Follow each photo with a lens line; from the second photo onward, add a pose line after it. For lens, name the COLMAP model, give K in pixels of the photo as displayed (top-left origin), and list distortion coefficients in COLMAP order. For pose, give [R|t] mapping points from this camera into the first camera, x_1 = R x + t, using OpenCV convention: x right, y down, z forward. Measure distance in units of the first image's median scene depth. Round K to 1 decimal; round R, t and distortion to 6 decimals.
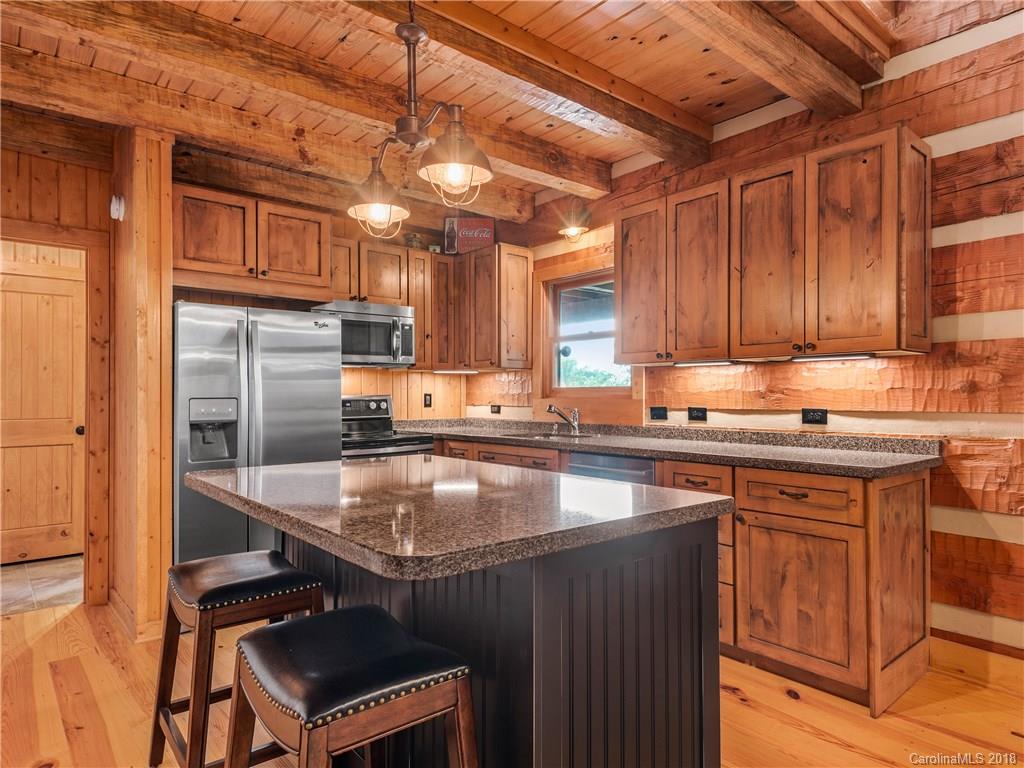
lens RADIAL K [[627.0, 0, 514.7], [0, 627.0, 388.7], [0, 0, 1]] dist [0.021145, -0.003056]
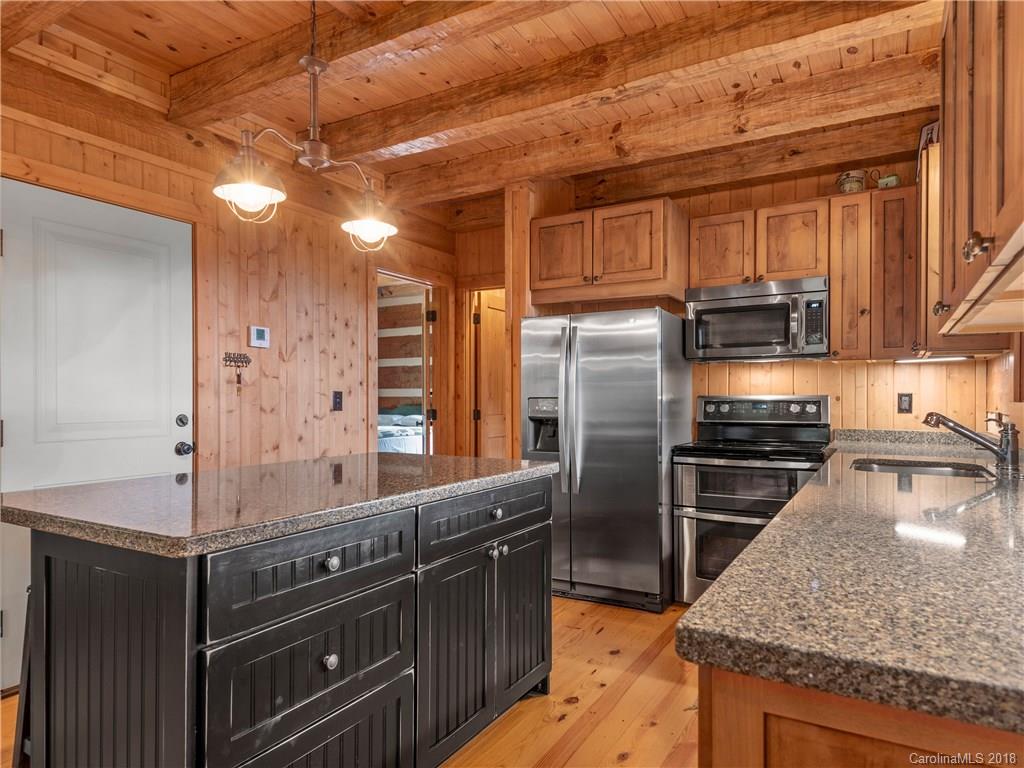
lens RADIAL K [[627.0, 0, 513.7], [0, 627.0, 399.0], [0, 0, 1]] dist [0.021145, -0.003056]
pose [[0.332734, 0.004303, -0.943011, 0.525502], [0.010176, 0.999915, 0.008153, 0.005726], [0.942966, -0.012309, 0.332662, 0.511133]]
